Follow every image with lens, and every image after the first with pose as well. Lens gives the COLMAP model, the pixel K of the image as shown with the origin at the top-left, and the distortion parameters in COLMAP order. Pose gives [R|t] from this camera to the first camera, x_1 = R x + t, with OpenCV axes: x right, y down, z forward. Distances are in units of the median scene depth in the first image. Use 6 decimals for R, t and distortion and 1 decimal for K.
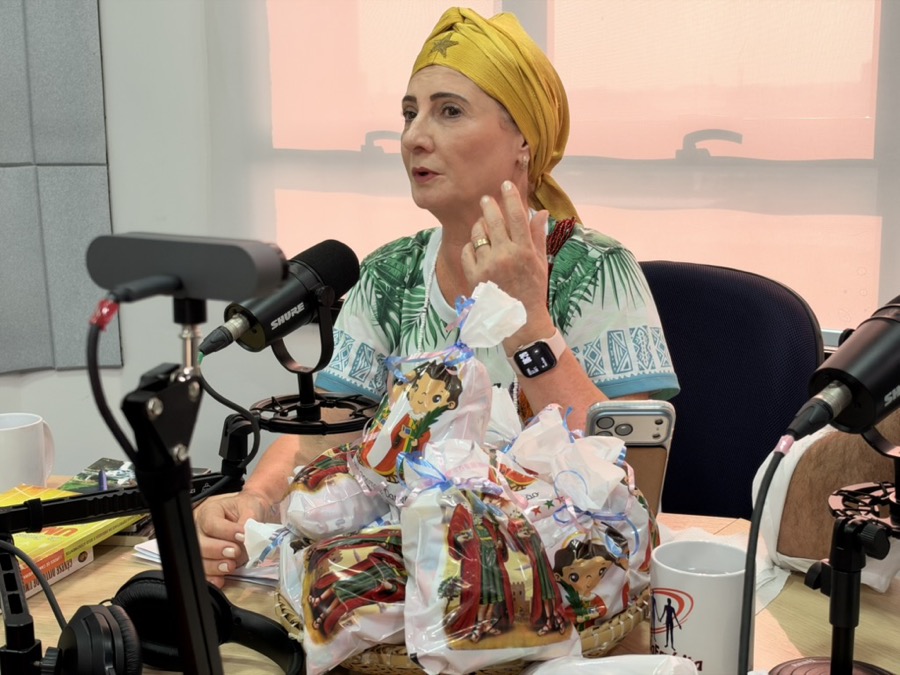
lens RADIAL K [[1274.1, 0, 456.6], [0, 1274.1, 363.1], [0, 0, 1]] dist [0.350588, -1.296265]
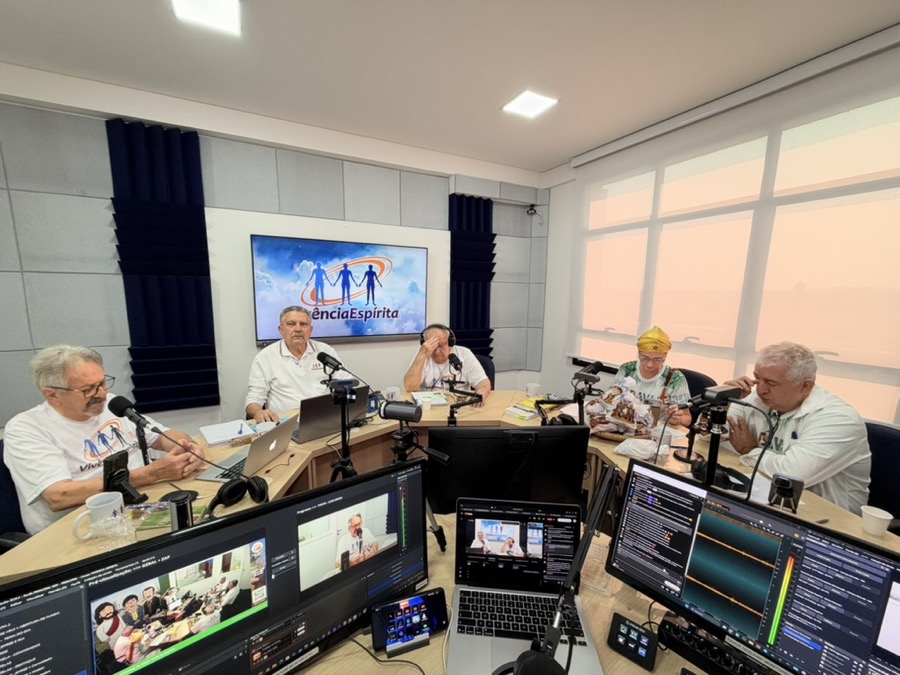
lens RADIAL K [[362.4, 0, 447.1], [0, 362.4, 344.5], [0, 0, 1]] dist [0.003079, -0.000260]
pose [[0.893441, 0.087987, -0.440478, 0.008770], [-0.110308, 0.993576, -0.025272, -0.069896], [0.435425, 0.071167, 0.897408, -0.868426]]
